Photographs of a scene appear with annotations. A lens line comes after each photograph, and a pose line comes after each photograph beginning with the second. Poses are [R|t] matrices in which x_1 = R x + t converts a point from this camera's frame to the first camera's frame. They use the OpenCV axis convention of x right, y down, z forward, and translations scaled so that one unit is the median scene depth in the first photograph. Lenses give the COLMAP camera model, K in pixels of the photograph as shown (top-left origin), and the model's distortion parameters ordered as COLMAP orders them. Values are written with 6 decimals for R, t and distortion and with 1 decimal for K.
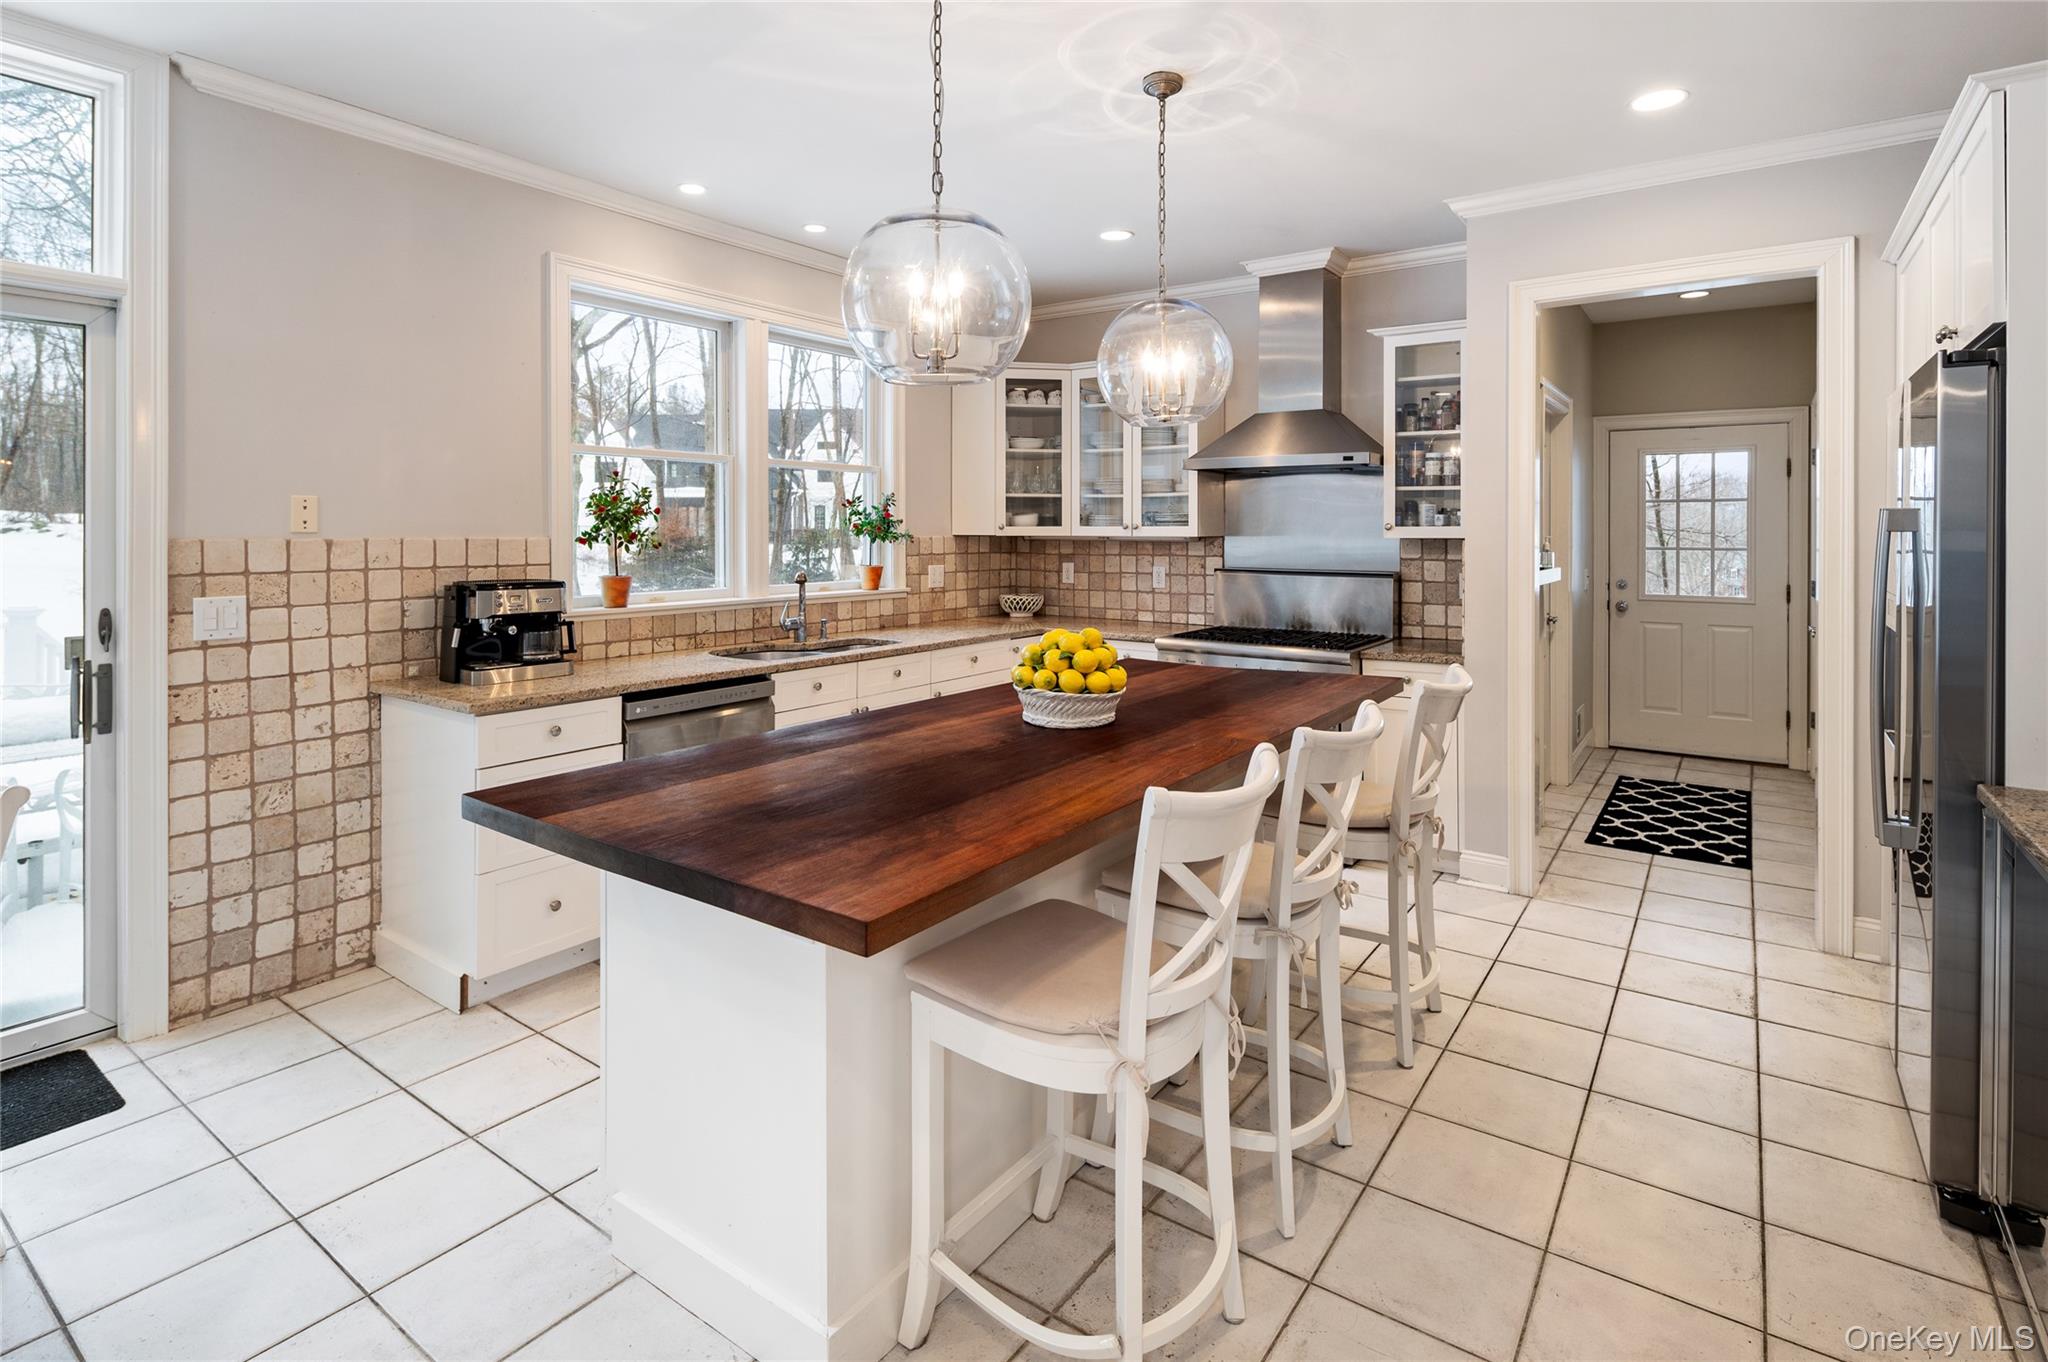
lens RADIAL K [[1010.6, 0, 1024.0], [0, 1010.6, 681.0], [0, 0, 1]] dist [-0.000286, 0.000254]
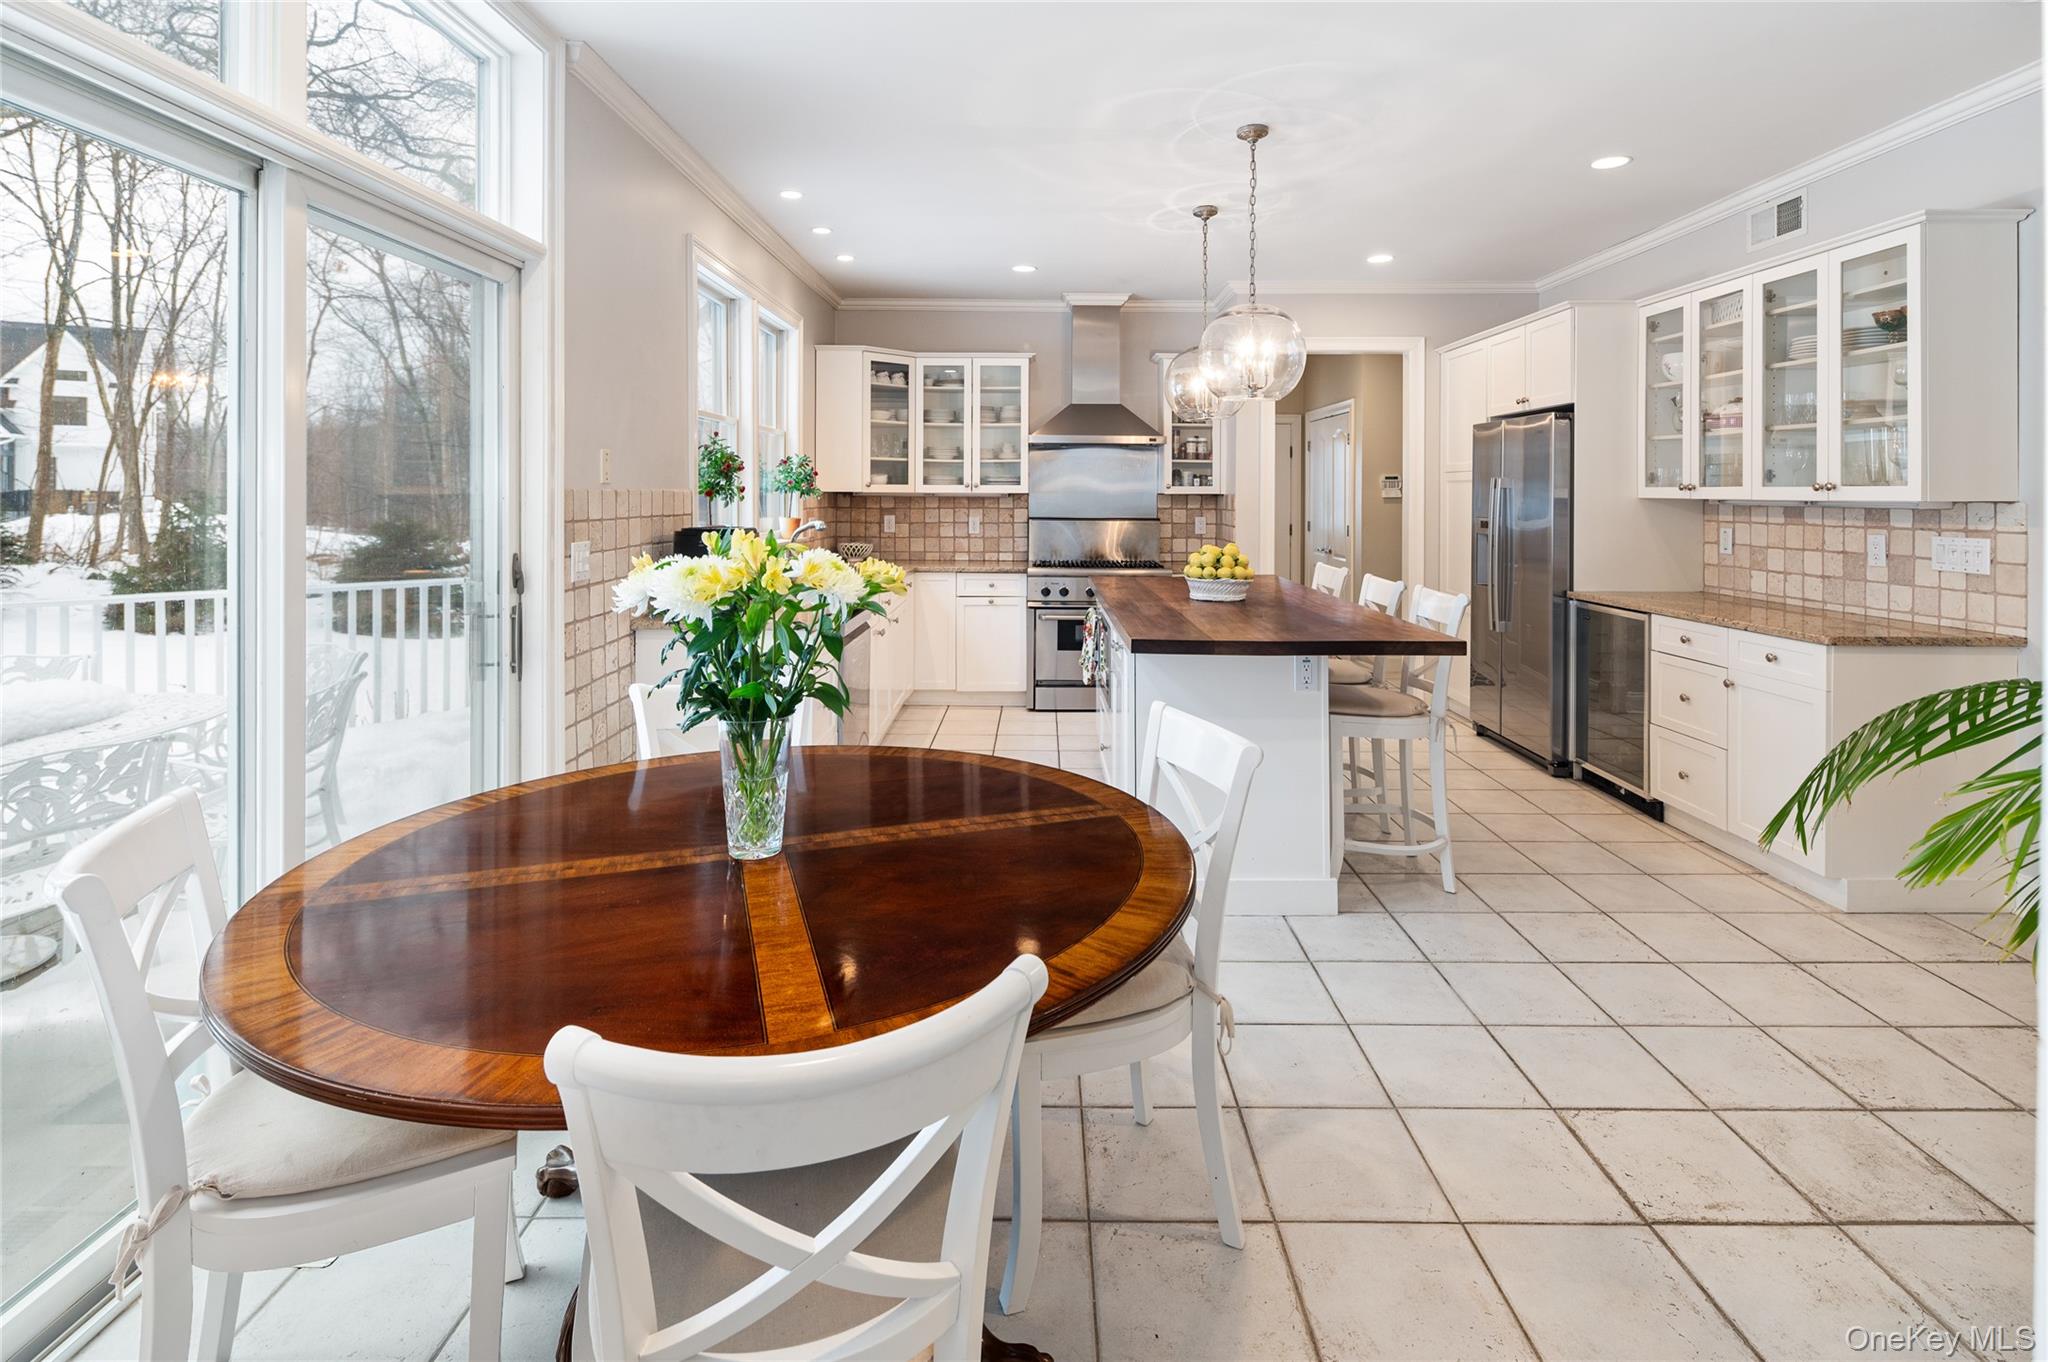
lens RADIAL K [[1010.6, 0, 1024.0], [0, 1010.6, 681.0], [0, 0, 1]] dist [-0.000286, 0.000254]
pose [[0.811751, -0.104207, 0.574632, -0.587946], [0.083940, 0.994554, 0.061782, 0.020642], [-0.577940, -0.001917, 0.816077, -0.086975]]
